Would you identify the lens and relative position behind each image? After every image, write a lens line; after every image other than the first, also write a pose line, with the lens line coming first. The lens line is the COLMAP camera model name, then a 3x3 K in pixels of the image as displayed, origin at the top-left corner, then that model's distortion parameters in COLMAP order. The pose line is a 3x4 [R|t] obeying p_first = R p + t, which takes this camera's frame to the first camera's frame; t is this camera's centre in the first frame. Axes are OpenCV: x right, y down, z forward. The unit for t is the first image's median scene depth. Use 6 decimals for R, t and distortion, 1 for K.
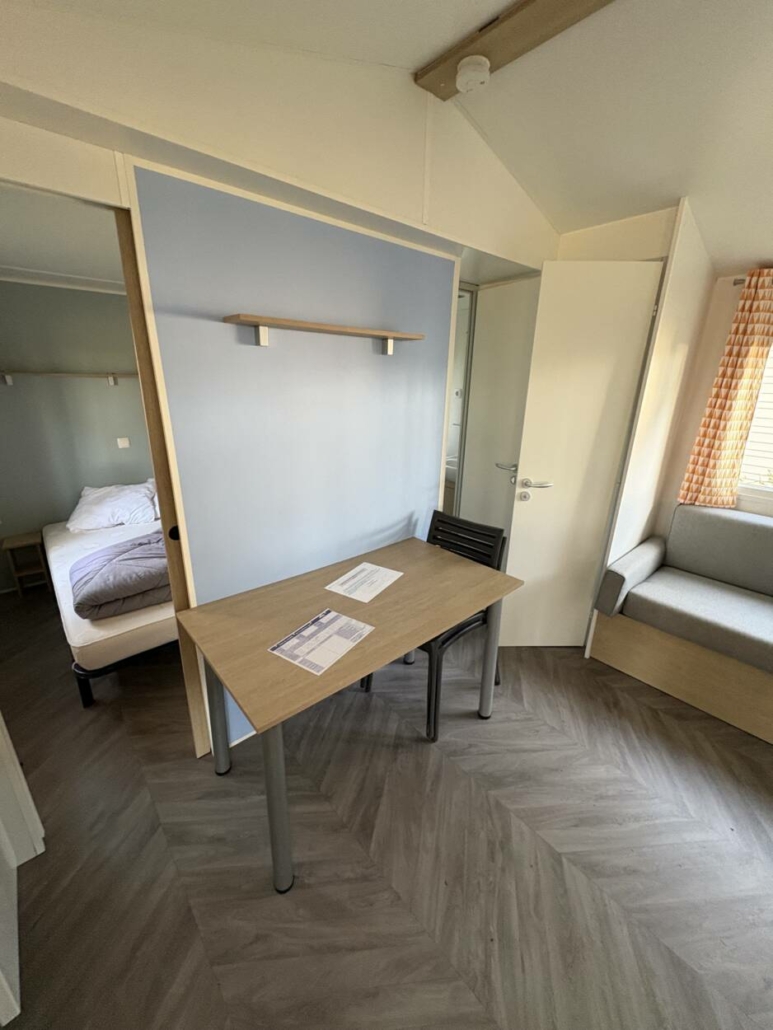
lens RADIAL K [[414.0, 0, 387.1], [0, 414.0, 513.3], [0, 0, 1]] dist [-0.003345, -0.000280]
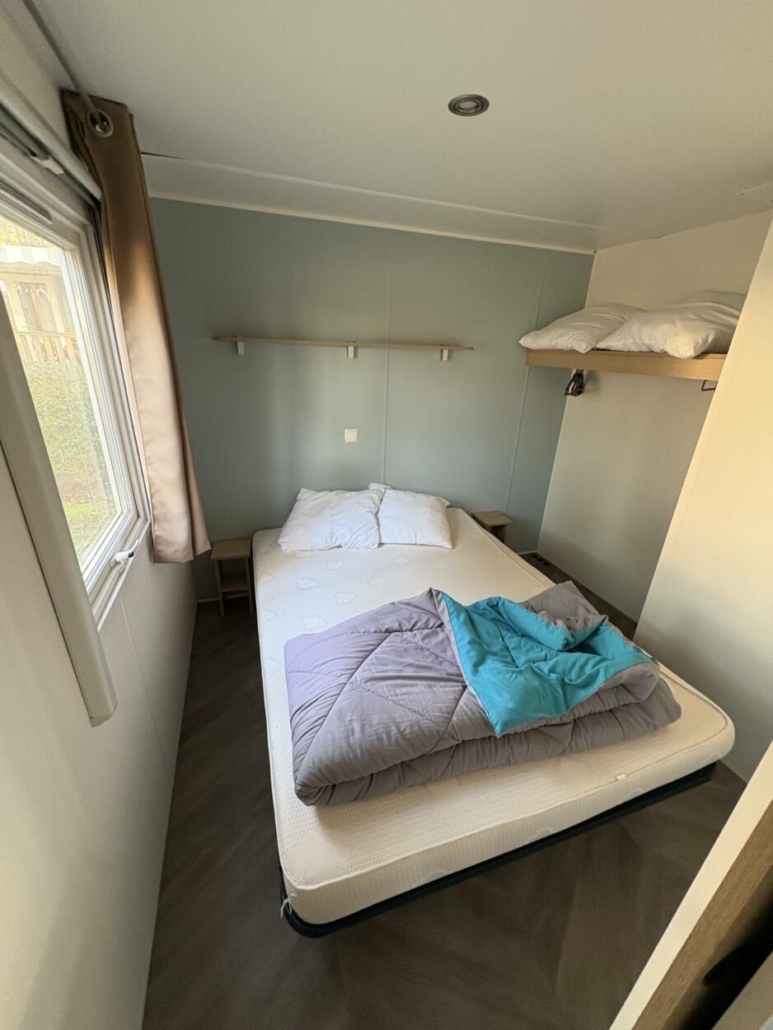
lens RADIAL K [[414.0, 0, 379.4], [0, 414.0, 512.1], [0, 0, 1]] dist [-0.003345, -0.000280]
pose [[0.918270, 0.159114, -0.362578, -0.330990], [-0.141318, 0.987098, 0.075275, -0.108624], [0.369877, -0.017884, 0.928909, 0.350867]]
